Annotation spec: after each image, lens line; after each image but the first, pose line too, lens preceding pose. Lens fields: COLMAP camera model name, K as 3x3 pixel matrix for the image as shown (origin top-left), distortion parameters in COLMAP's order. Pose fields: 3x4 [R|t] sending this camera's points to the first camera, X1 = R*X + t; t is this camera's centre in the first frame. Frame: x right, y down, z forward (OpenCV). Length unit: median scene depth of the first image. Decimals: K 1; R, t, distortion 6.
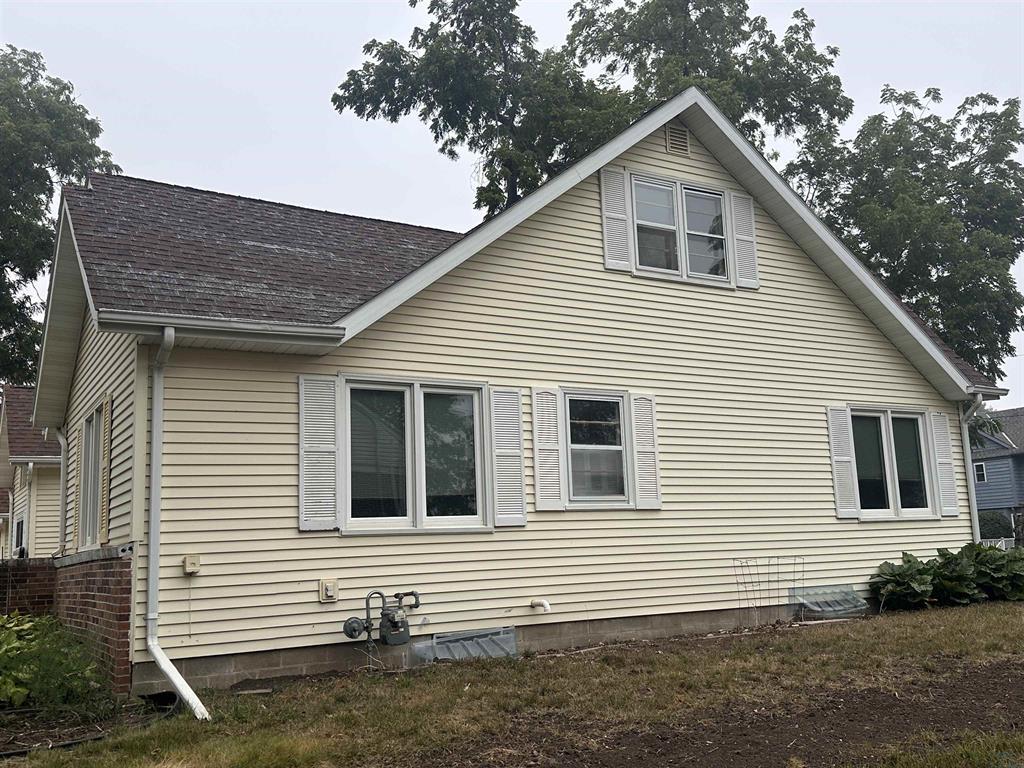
lens RADIAL K [[967.1, 0, 513.4], [0, 967.1, 384.8], [0, 0, 1]] dist [0.086251, 0.000000]
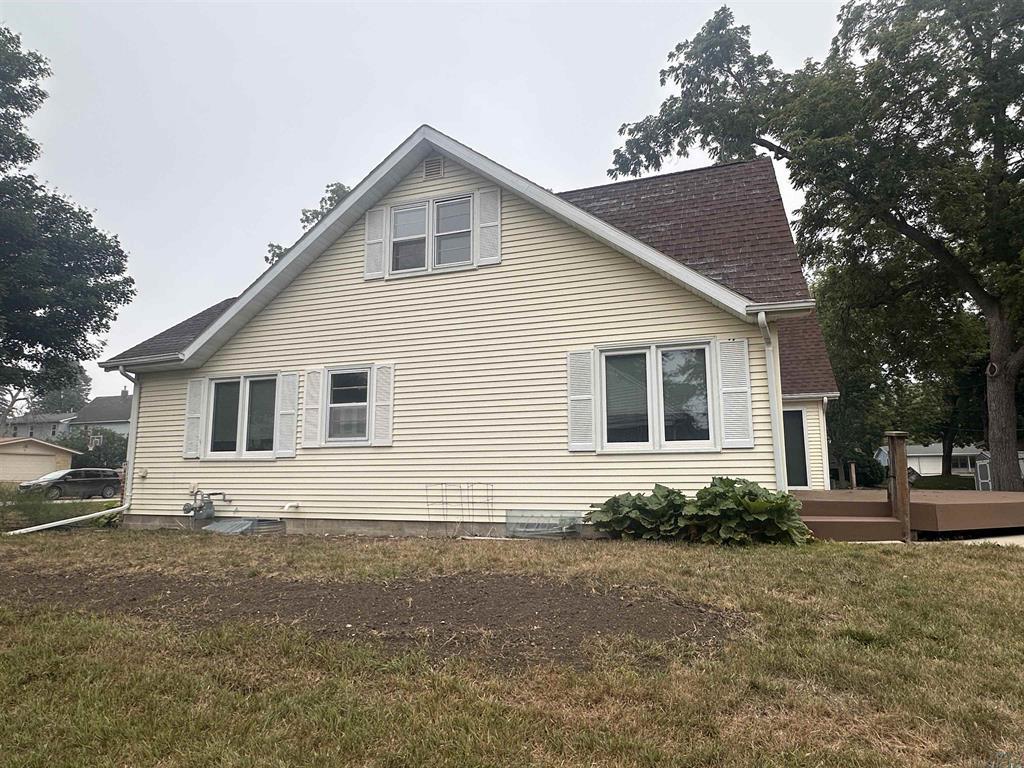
lens RADIAL K [[579.4, 0, 513.3], [0, 579.4, 387.7], [0, 0, 1]] dist [-0.002487, -0.000961]
pose [[0.650637, -0.071265, -0.756037, 0.901803], [0.111289, 0.993786, 0.002099, 0.063417], [0.751190, -0.085504, 0.654525, 0.598384]]
